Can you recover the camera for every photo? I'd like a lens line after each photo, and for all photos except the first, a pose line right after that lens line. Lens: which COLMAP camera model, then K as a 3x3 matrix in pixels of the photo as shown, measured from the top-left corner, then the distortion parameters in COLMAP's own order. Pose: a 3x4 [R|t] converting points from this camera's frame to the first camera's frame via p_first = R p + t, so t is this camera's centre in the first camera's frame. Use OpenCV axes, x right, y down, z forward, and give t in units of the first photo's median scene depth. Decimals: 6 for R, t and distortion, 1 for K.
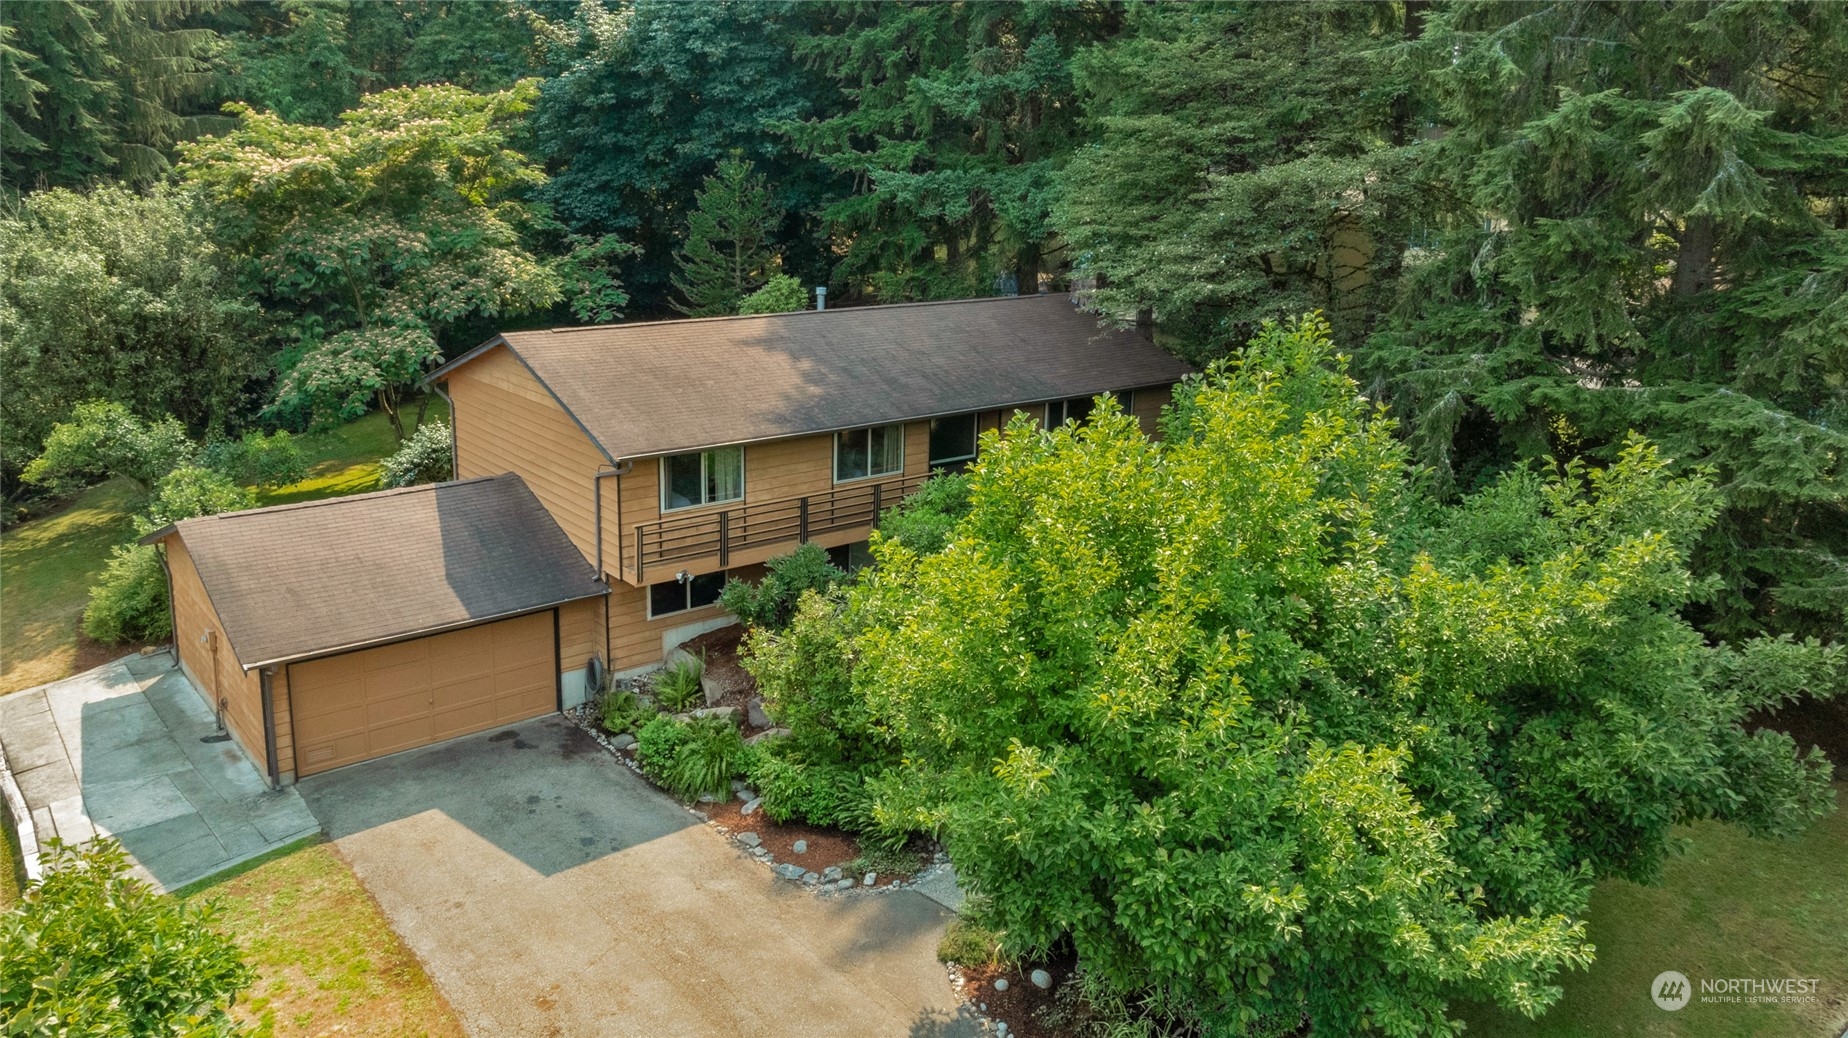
lens RADIAL K [[1368.1, 0, 916.8], [0, 1368.1, 444.0], [0, 0, 1]] dist [-0.020579, 0.019211]
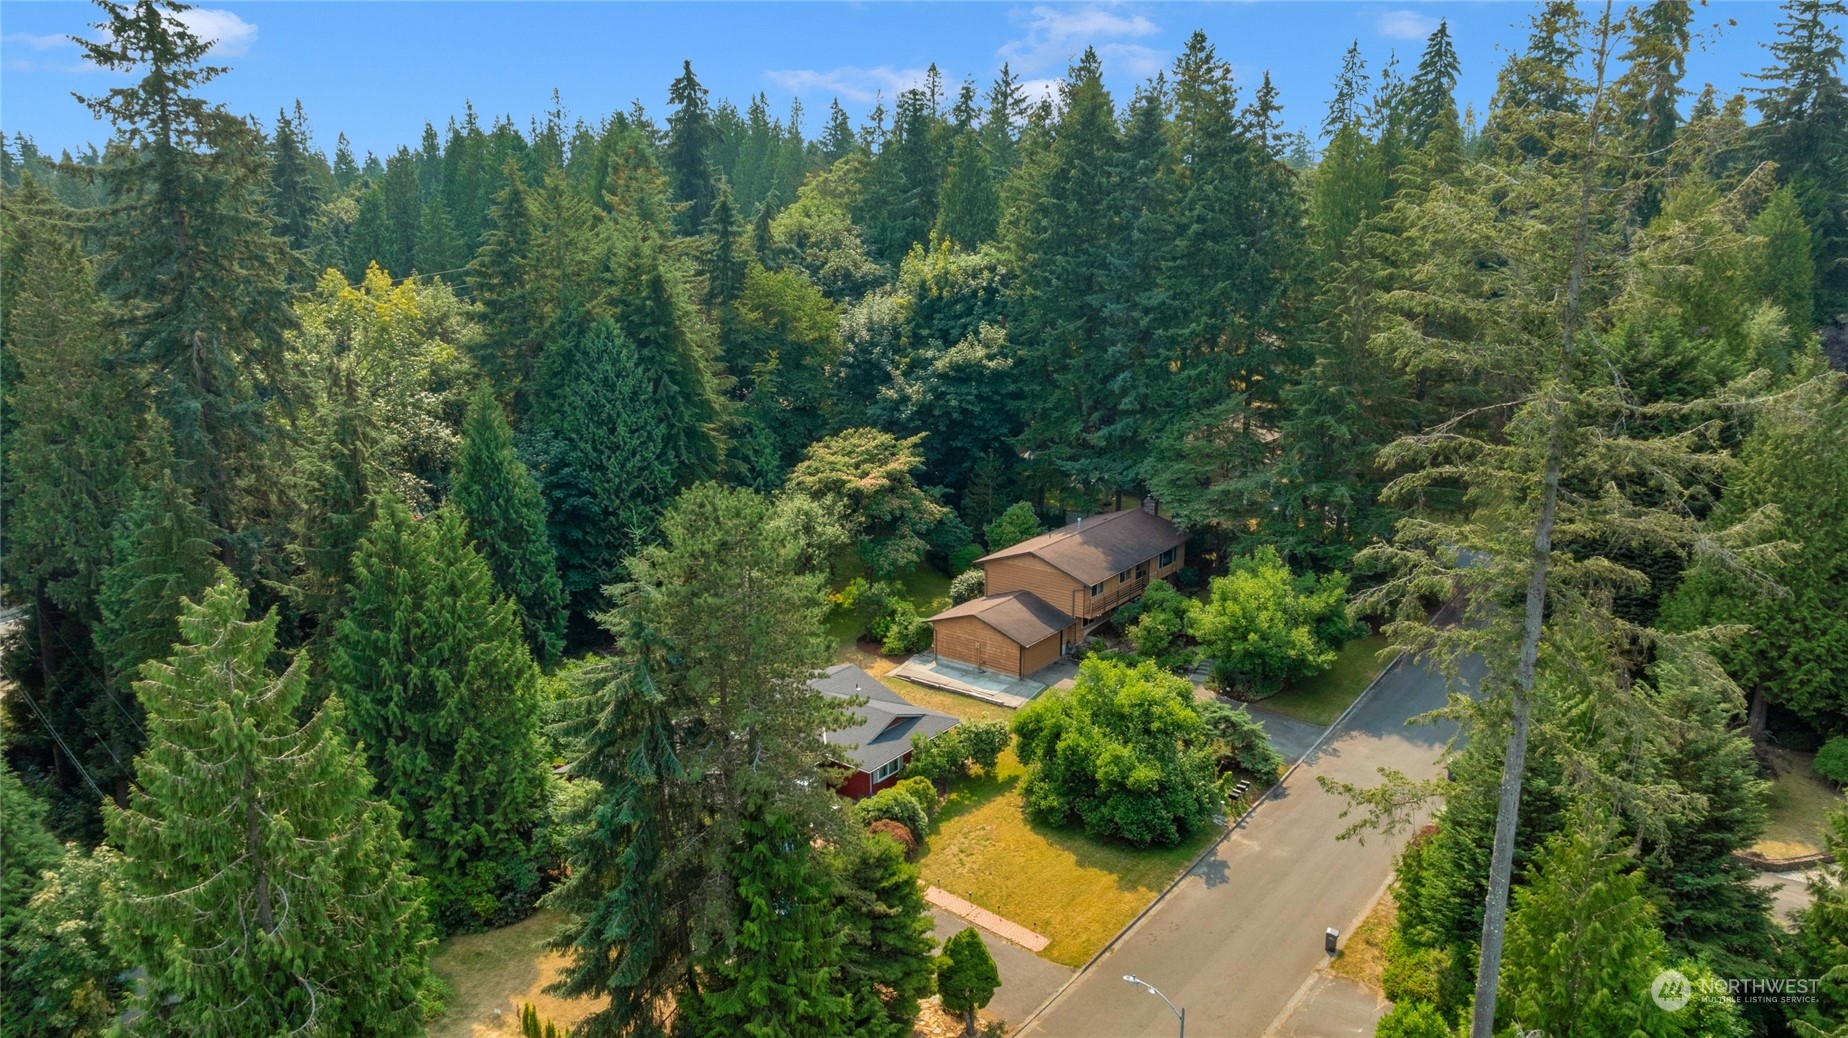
lens RADIAL K [[1368.1, 0, 923.9], [0, 1368.1, 537.2], [0, 0, 1]] dist [-0.020579, 0.019211]
pose [[0.969882, -0.085505, 0.228075, -1.623641], [0.074040, 0.995545, 0.058375, -0.405777], [-0.232050, -0.039730, 0.971892, -2.760254]]
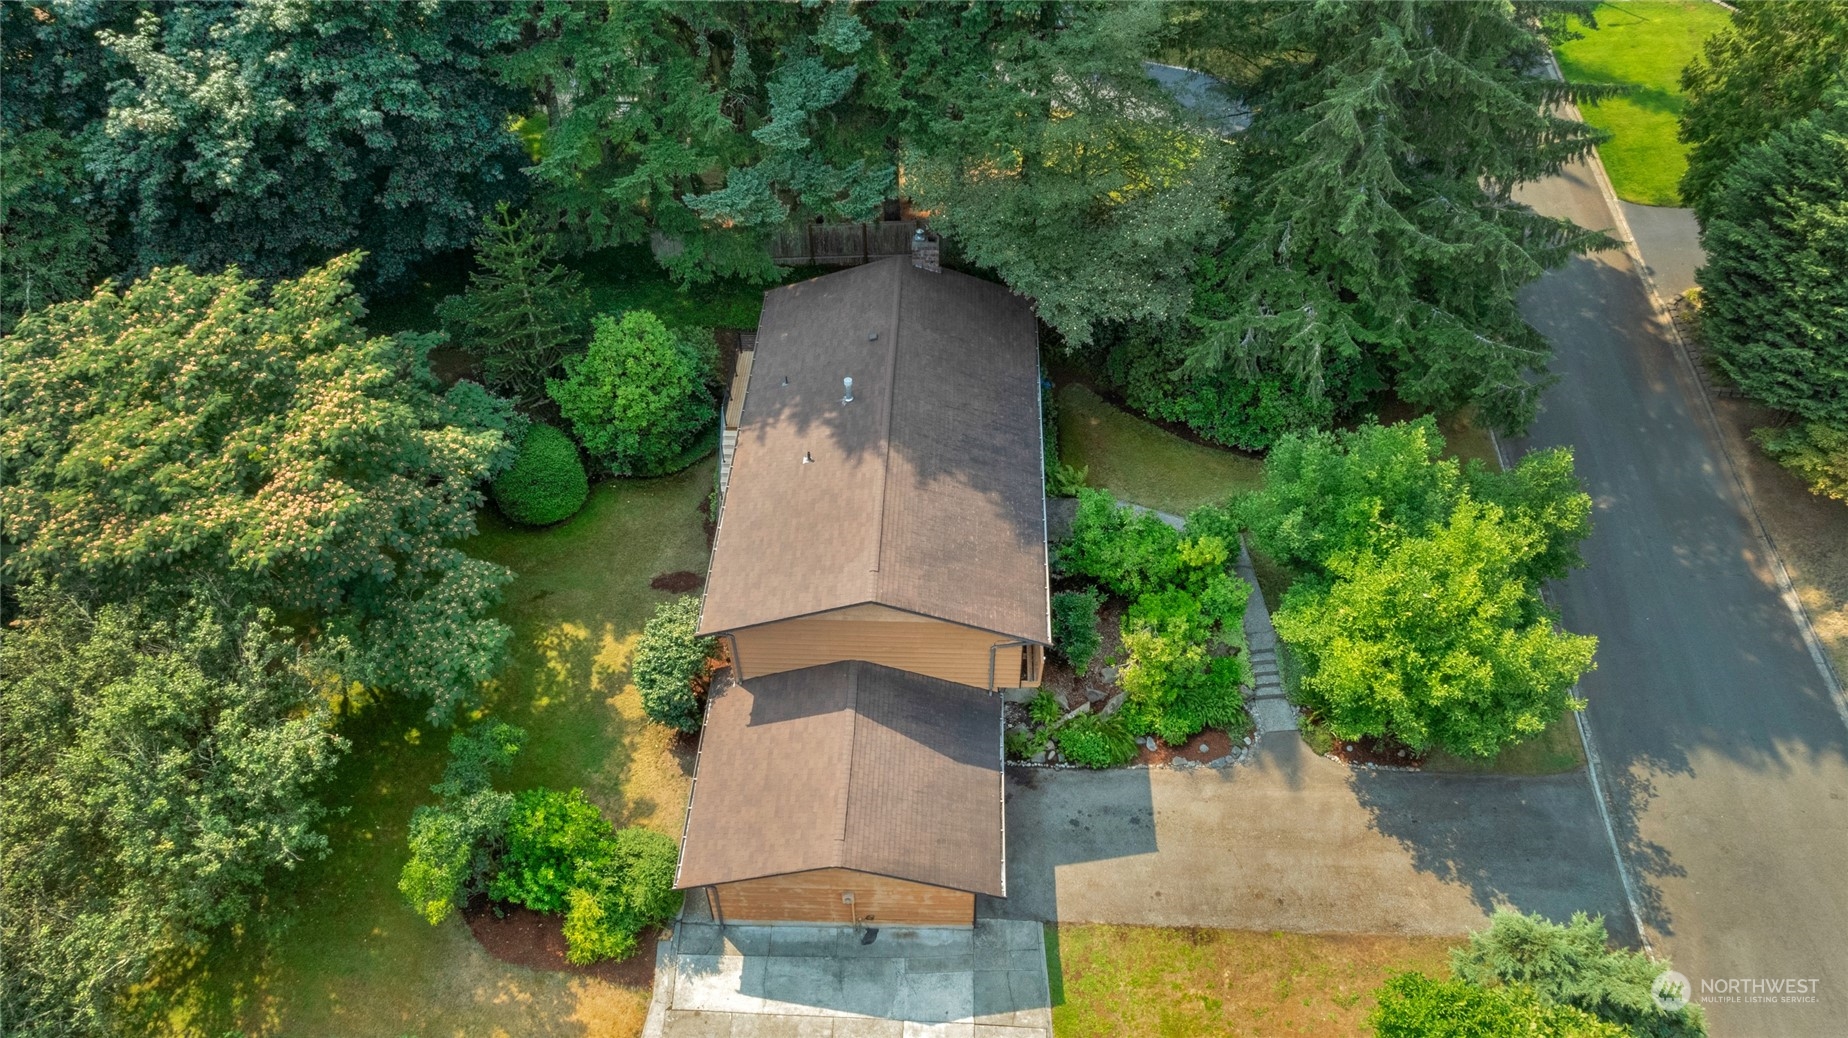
lens RADIAL K [[1368.1, 0, 925.7], [0, 1368.1, 503.3], [0, 0, 1]] dist [-0.020579, 0.019211]
pose [[0.651466, -0.556625, 0.515520, -1.086529], [0.174900, 0.771382, 0.611866, -1.156916], [-0.738242, -0.308446, 0.599883, 0.236790]]
